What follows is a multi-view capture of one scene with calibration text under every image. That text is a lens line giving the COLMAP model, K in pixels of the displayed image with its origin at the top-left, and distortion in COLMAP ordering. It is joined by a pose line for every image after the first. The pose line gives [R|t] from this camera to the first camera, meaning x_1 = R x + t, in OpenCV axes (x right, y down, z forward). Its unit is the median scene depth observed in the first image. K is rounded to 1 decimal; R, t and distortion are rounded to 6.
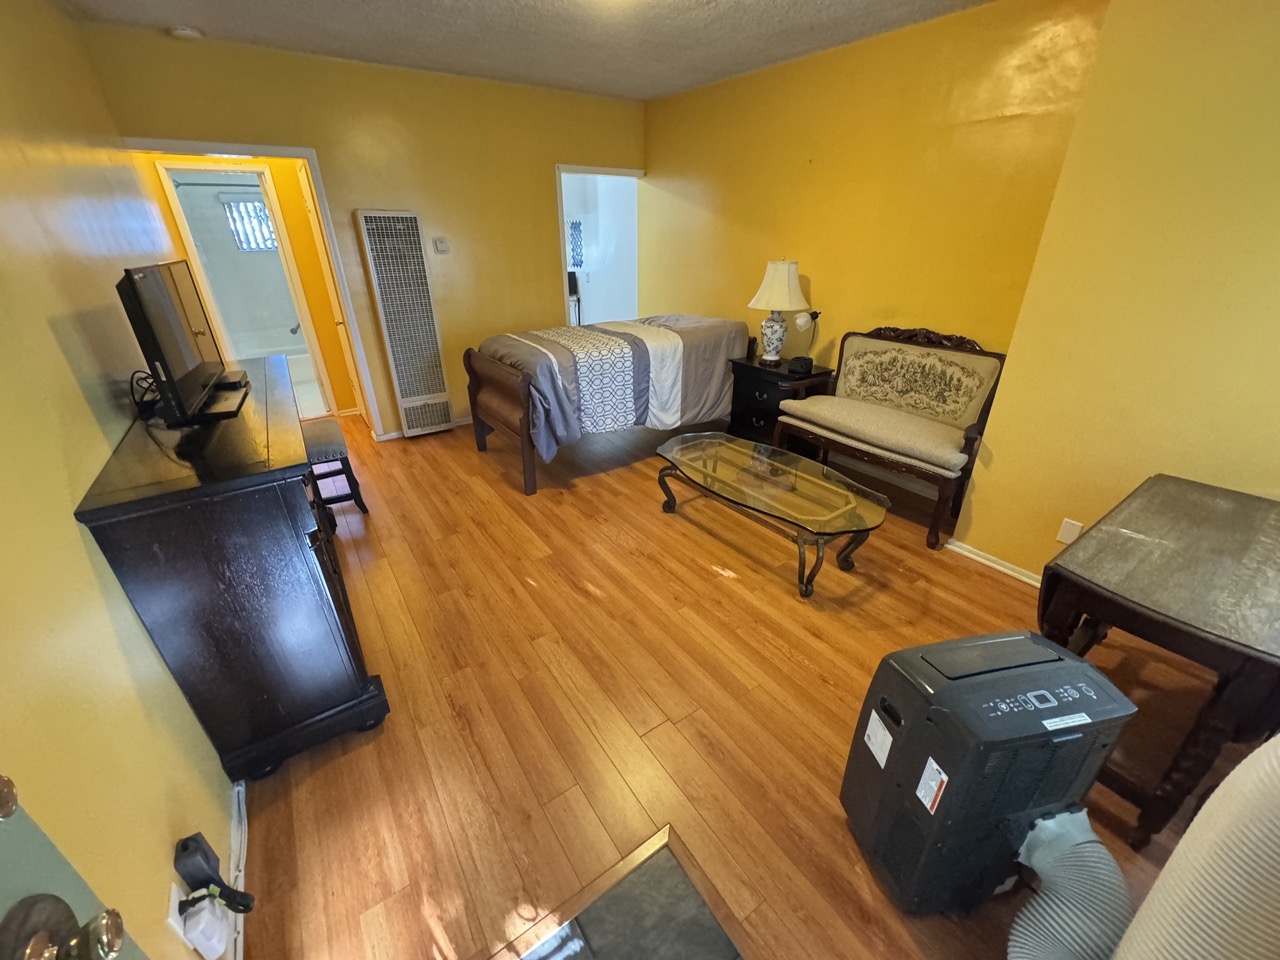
lens RADIAL K [[510.4, 0, 641.2], [0, 510.4, 480.1], [0, 0, 1]] dist [-0.004540, 0.000771]
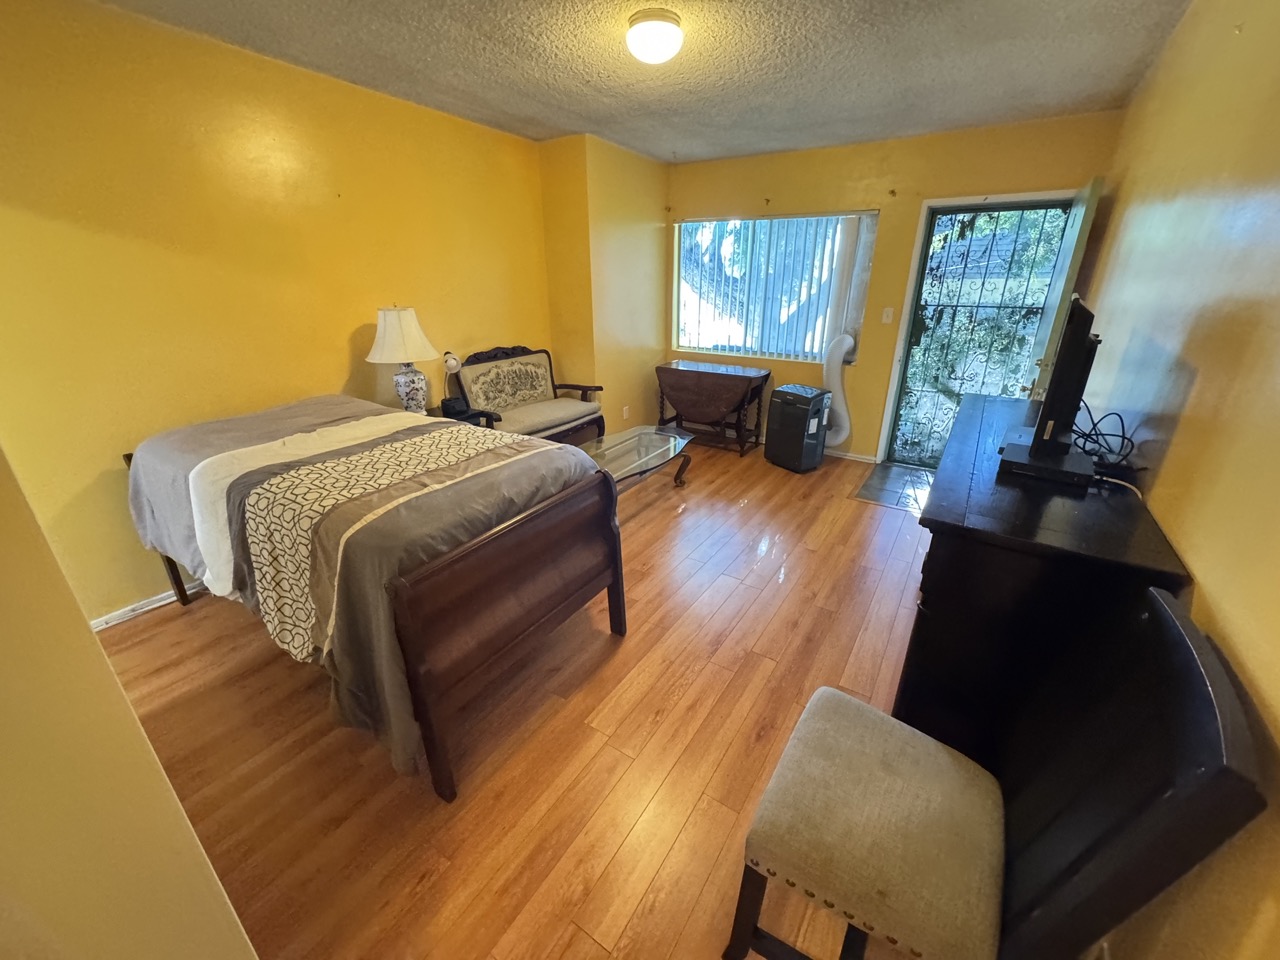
lens RADIAL K [[510.4, 0, 640.9], [0, 510.4, 483.3], [0, 0, 1]] dist [-0.004540, 0.000771]
pose [[-0.379096, -0.338184, 0.861346, -0.810866], [0.408168, 0.774269, 0.483639, -0.489204], [-0.830473, 0.534920, -0.155486, 1.036770]]
